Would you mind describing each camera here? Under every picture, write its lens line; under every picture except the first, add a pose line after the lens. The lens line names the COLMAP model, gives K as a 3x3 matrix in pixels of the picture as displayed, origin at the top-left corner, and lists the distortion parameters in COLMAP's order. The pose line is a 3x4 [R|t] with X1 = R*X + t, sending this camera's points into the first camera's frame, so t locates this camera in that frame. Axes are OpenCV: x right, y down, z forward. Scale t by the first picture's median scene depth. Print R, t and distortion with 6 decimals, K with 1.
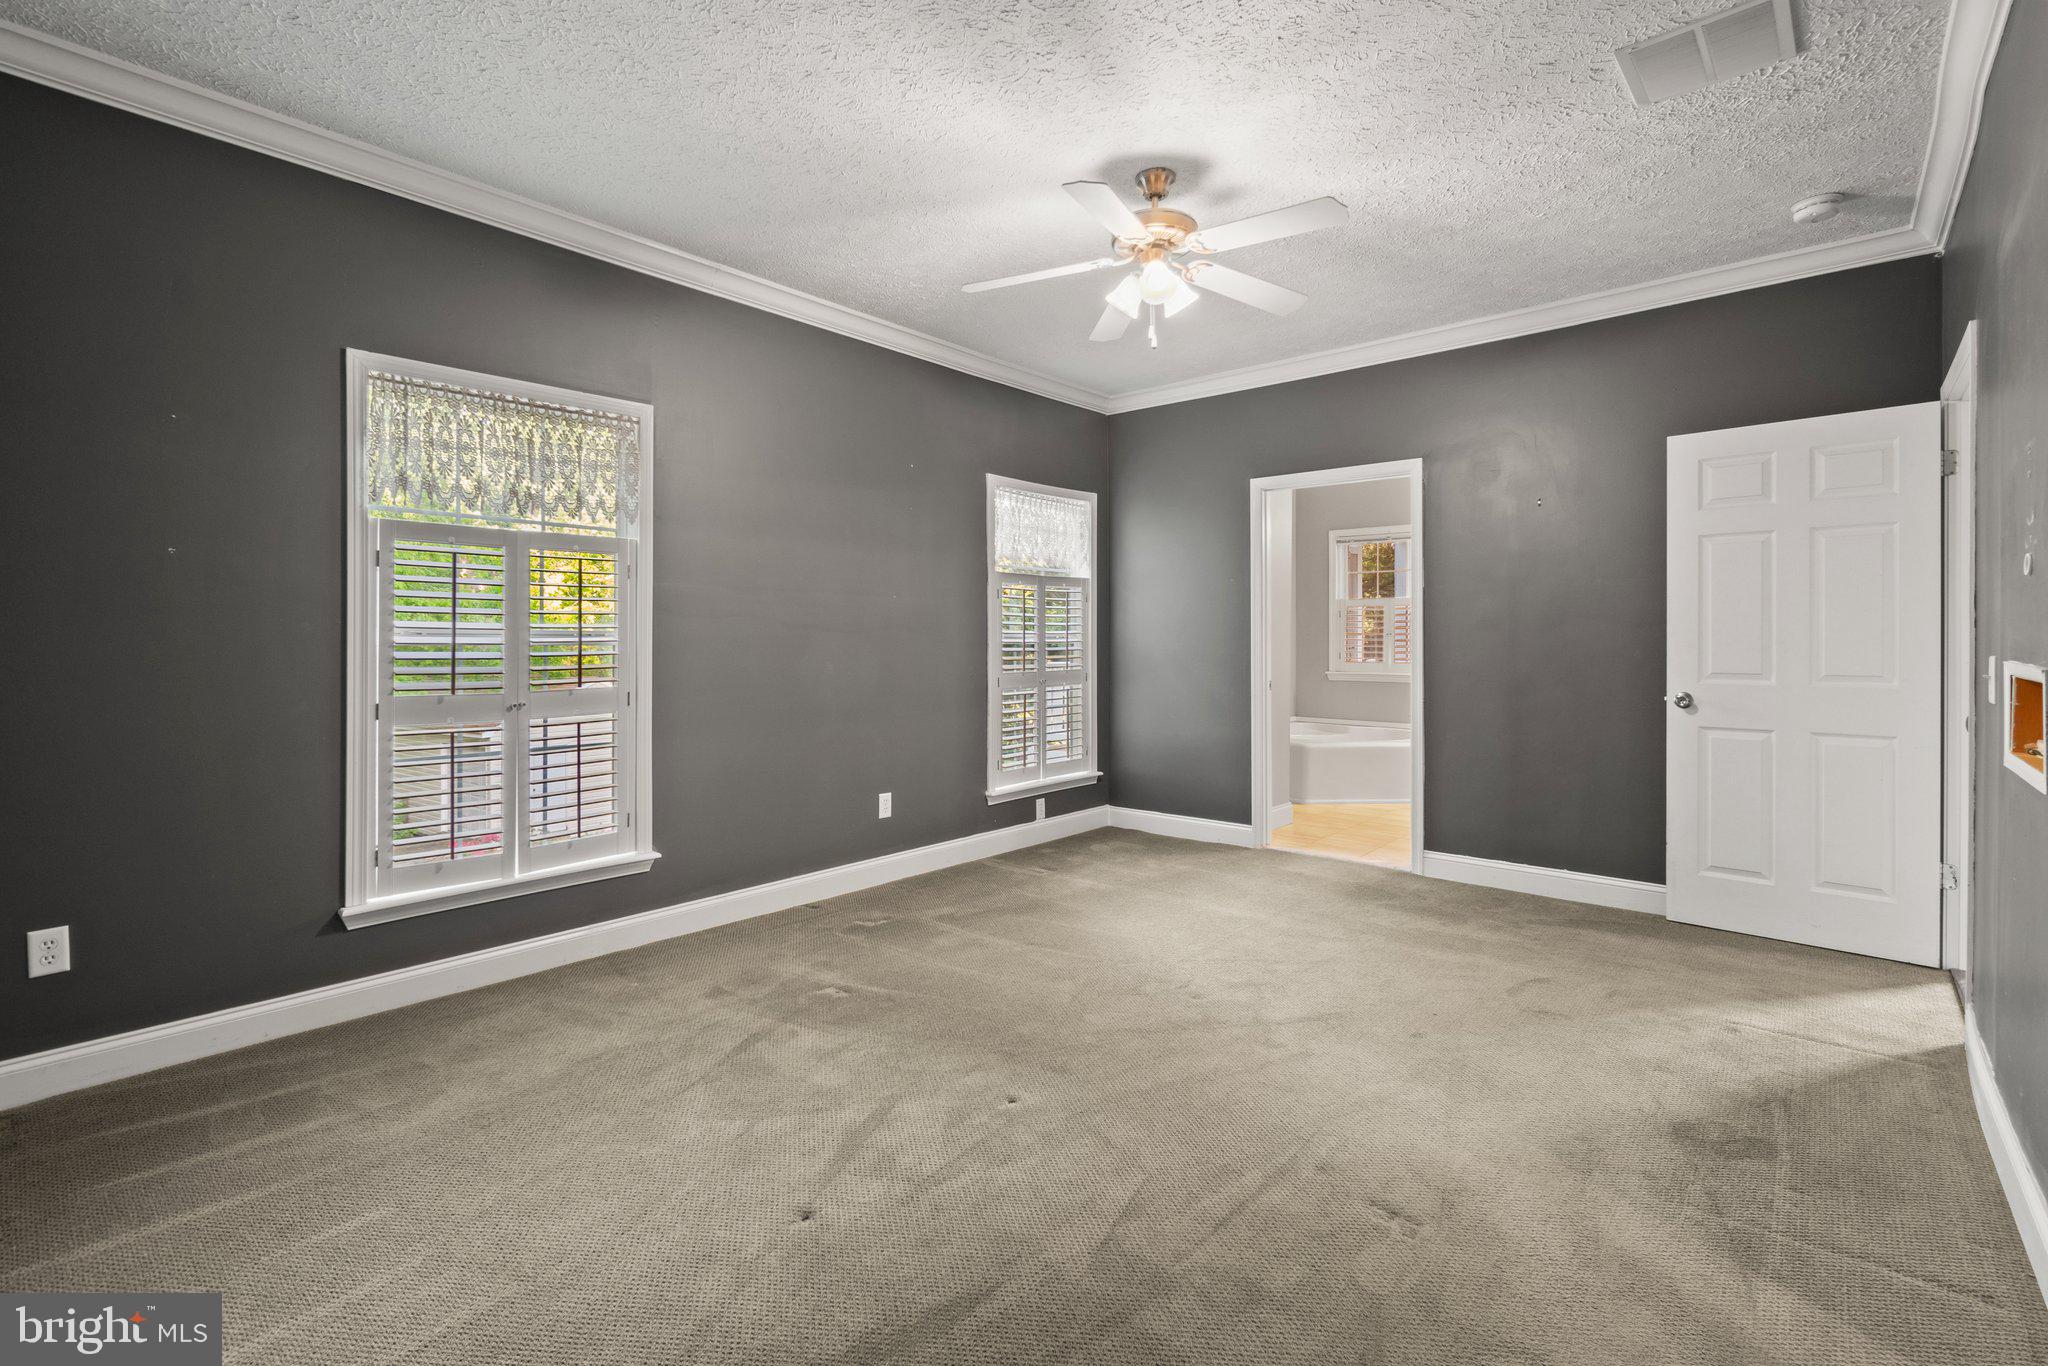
lens RADIAL K [[903.1, 0, 1050.4], [0, 903.1, 658.9], [0, 0, 1]] dist [0.002391, 0.000649]
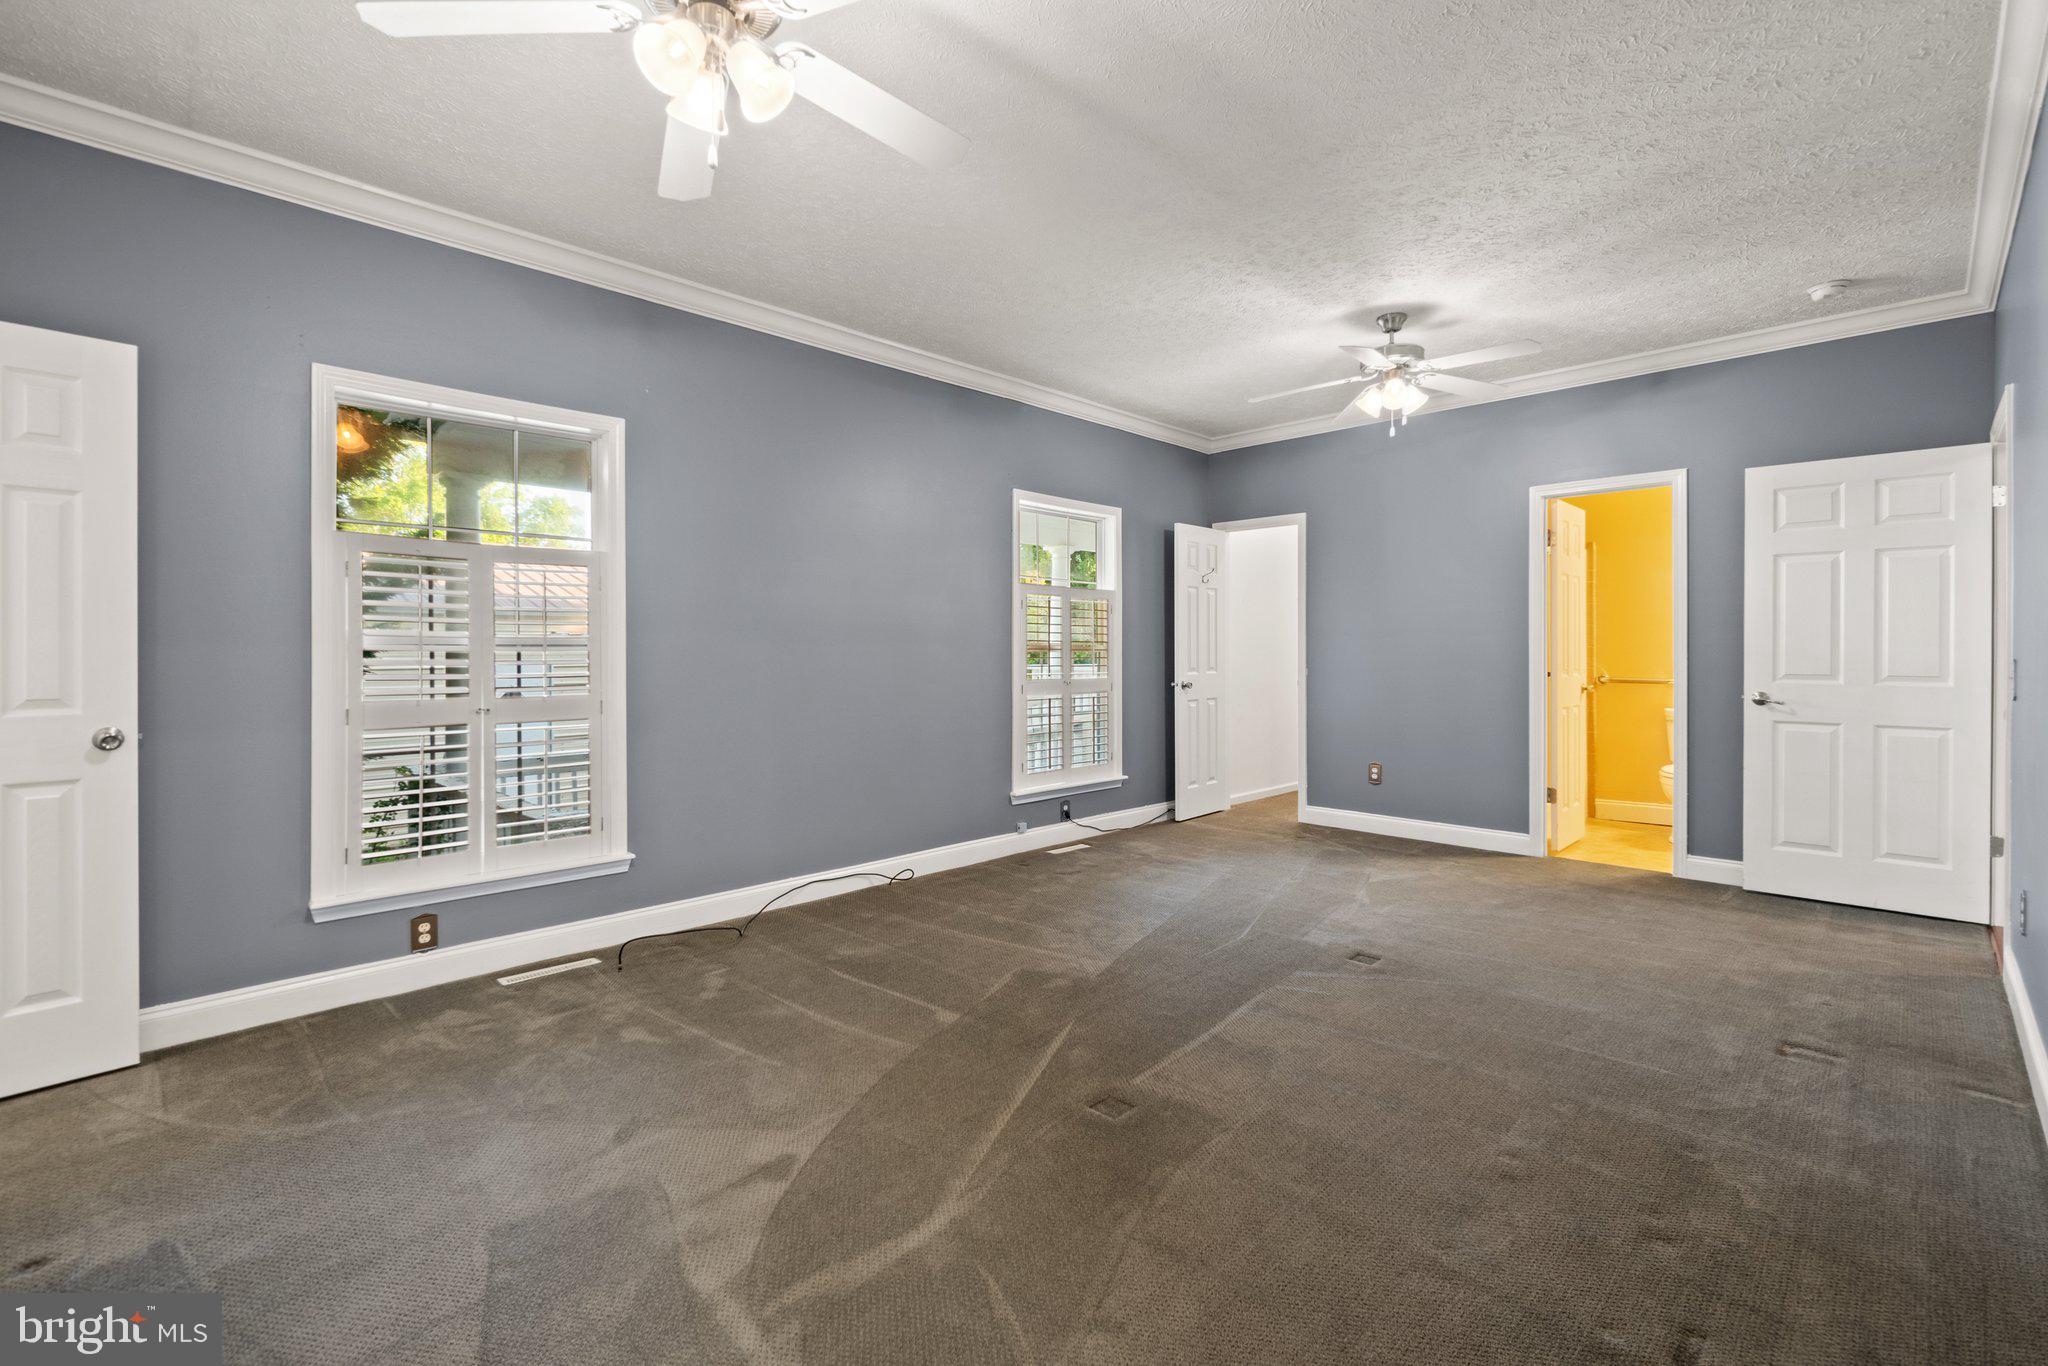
lens RADIAL K [[895.1, 0, 1021.6], [0, 895.1, 670.6], [0, 0, 1]] dist [-0.002966, -0.001012]
pose [[0.997961, 0.000628, -0.063825, -0.263678], [-0.000404, 0.999994, 0.003520, 0.010521], [0.063827, -0.003487, 0.997955, -0.309993]]
